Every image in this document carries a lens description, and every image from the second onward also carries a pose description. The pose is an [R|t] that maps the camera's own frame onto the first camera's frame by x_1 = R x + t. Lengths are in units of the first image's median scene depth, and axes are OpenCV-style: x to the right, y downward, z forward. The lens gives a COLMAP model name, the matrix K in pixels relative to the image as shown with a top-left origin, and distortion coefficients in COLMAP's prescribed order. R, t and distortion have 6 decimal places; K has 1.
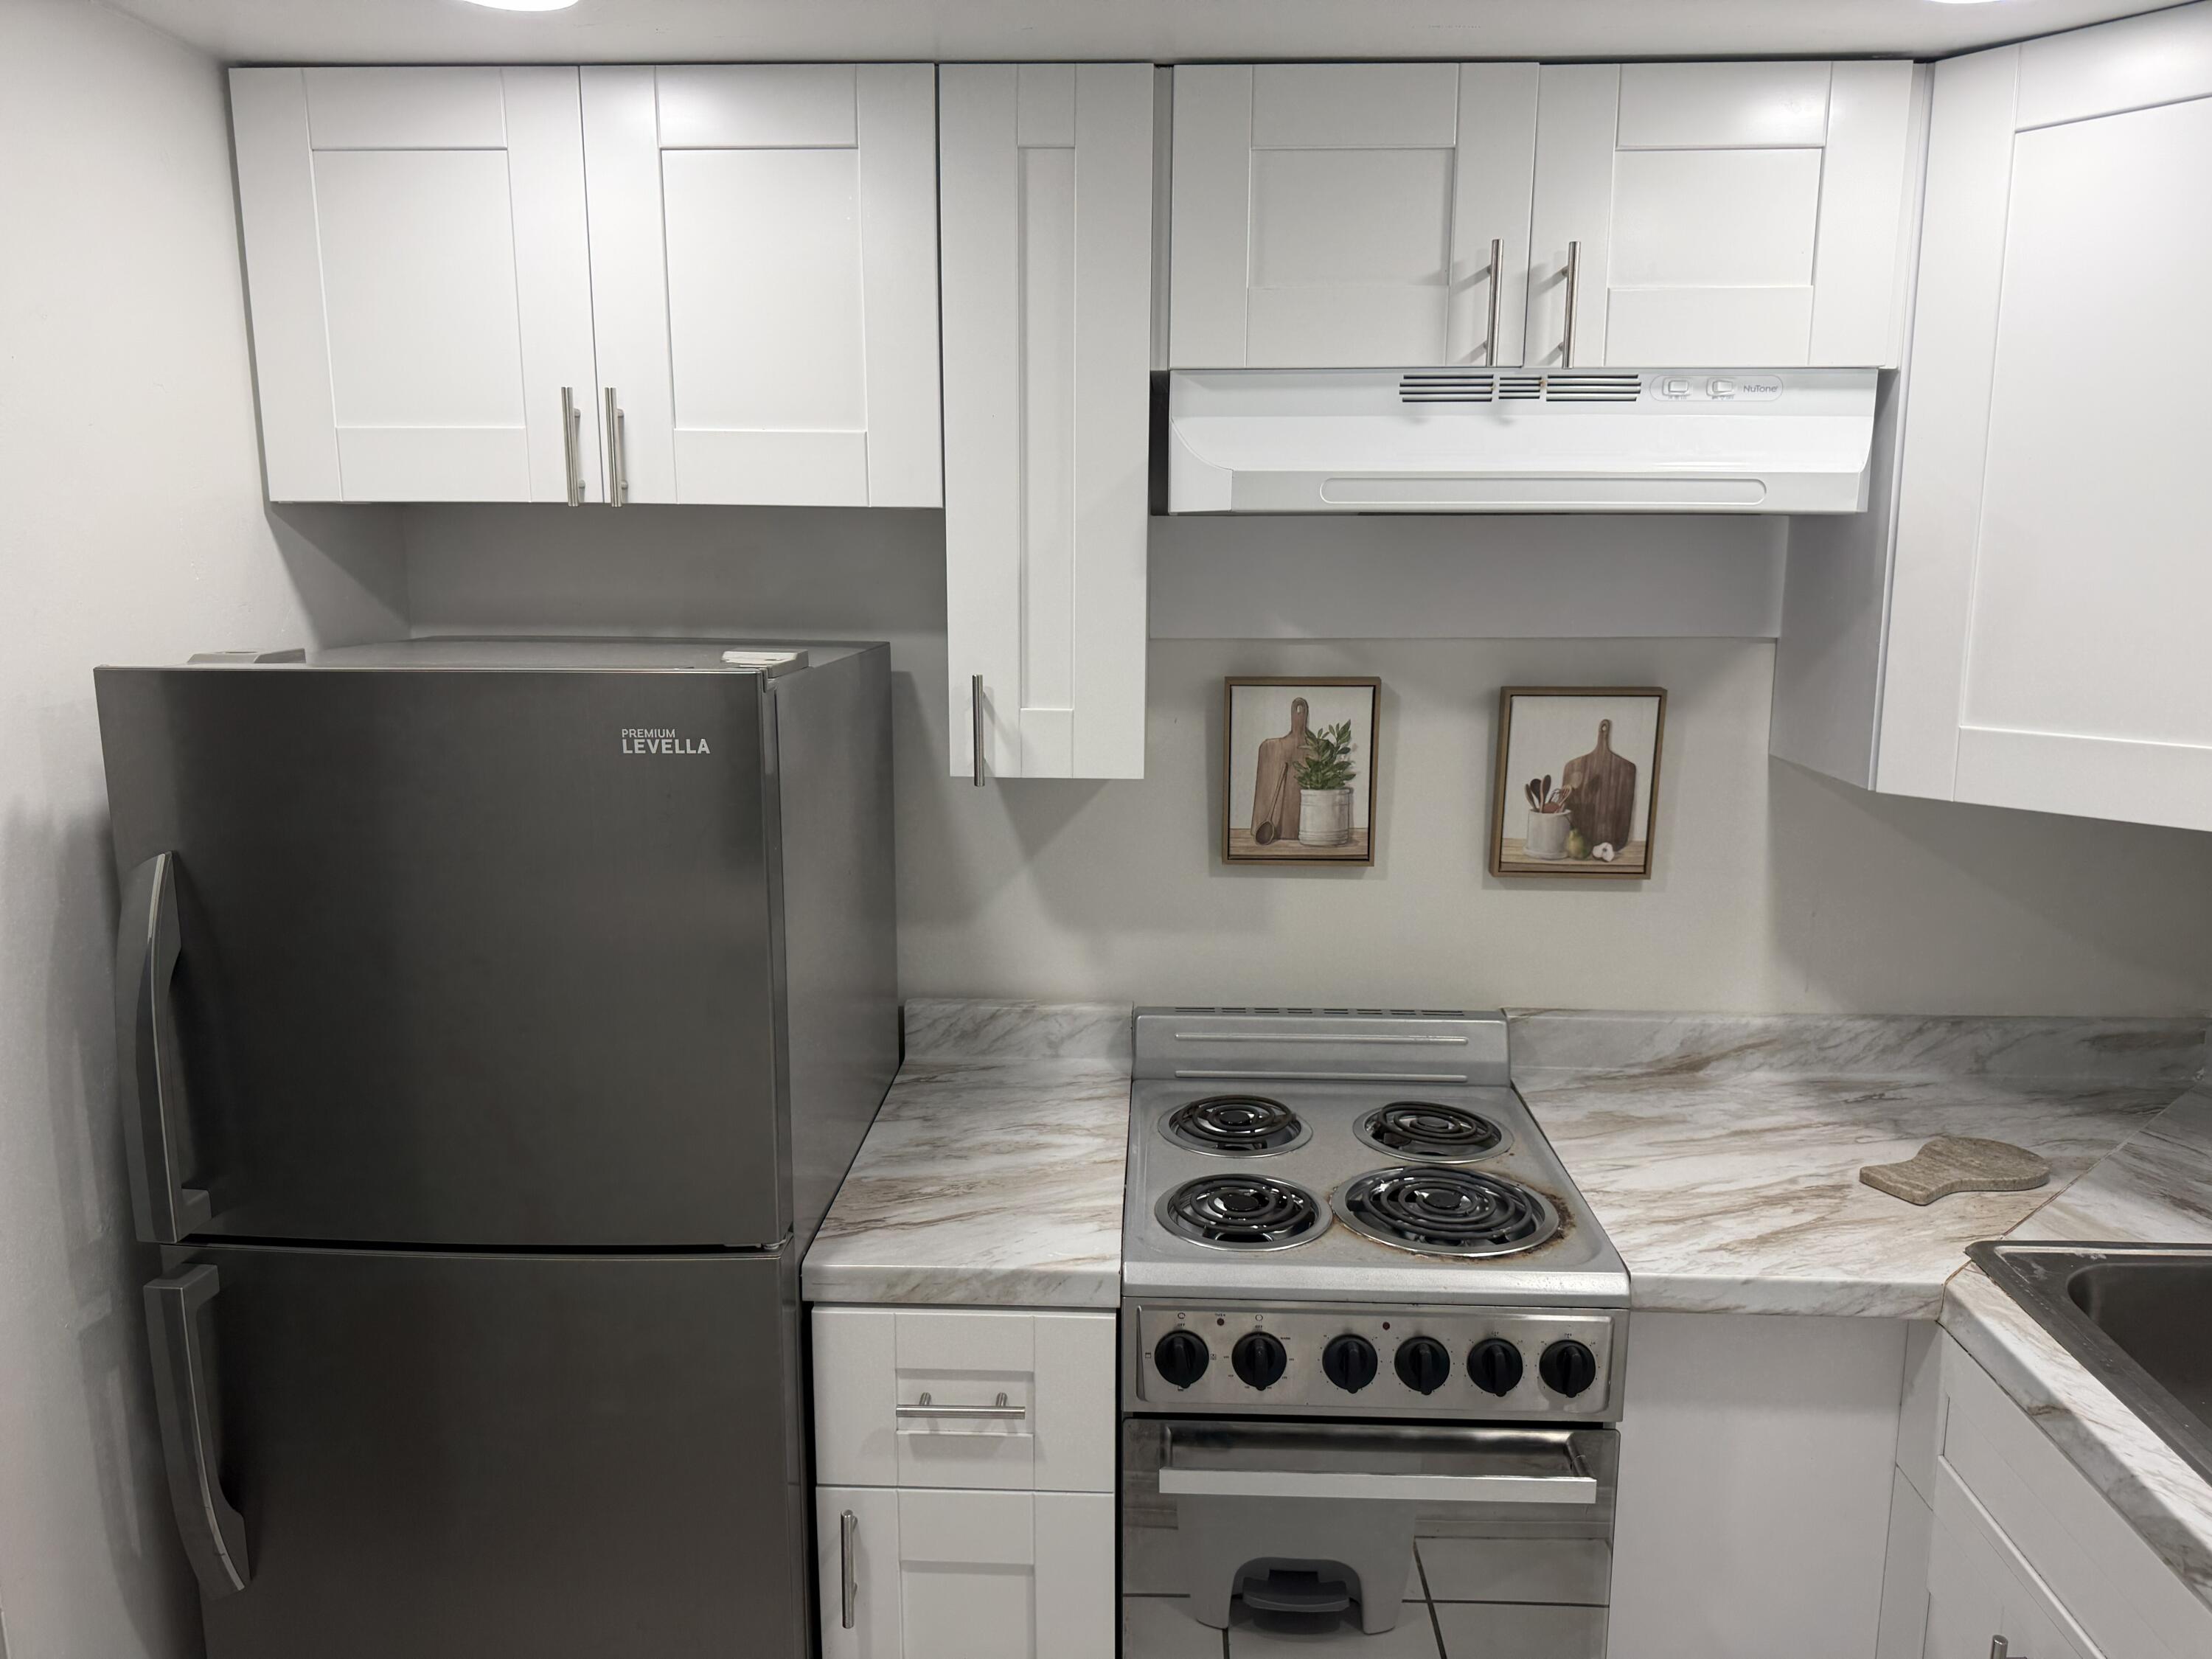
lens RADIAL K [[1551.8, 0, 1106.0], [0, 1551.8, 829.5], [0, 0, 1]] dist [0.147498, -0.223605]
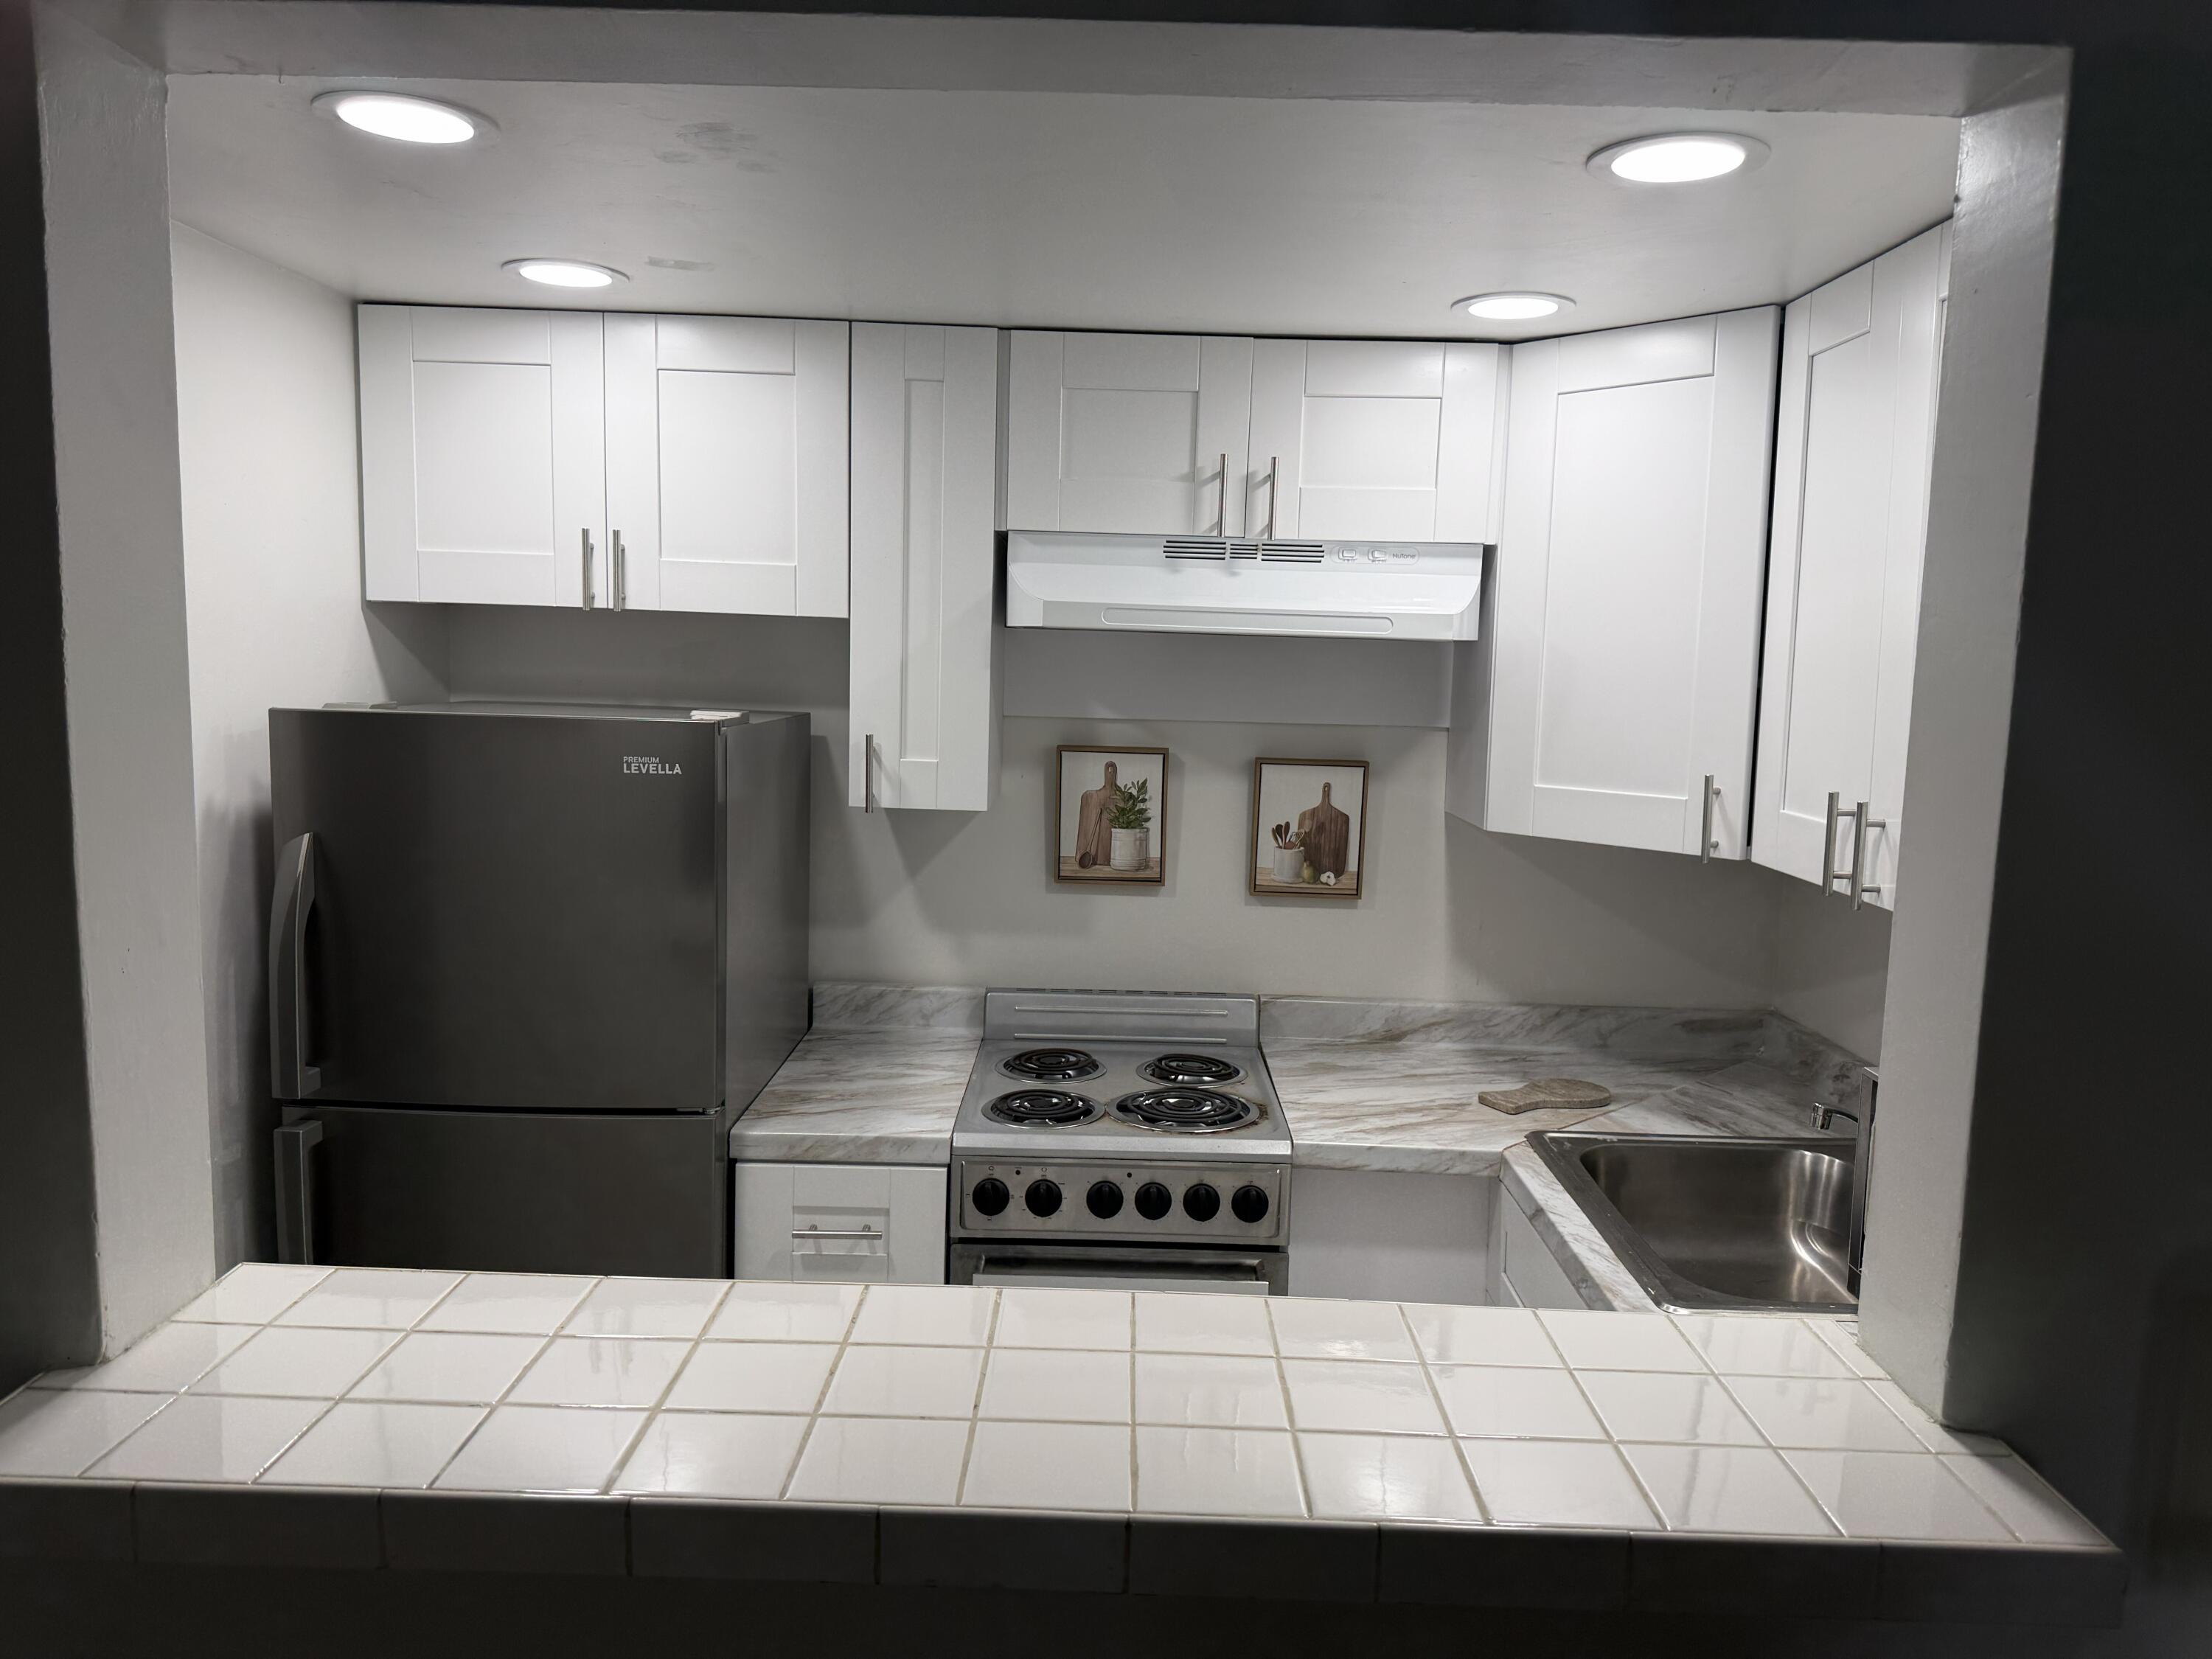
lens RADIAL K [[1525.7, 0, 1106.0], [0, 1525.7, 829.5], [0, 0, 1]] dist [0.219328, -0.413113]
pose [[0.998942, 0.021579, 0.040616, 0.080245], [-0.018916, 0.997716, -0.064851, 0.076275], [-0.041923, 0.064014, 0.997068, -0.414568]]
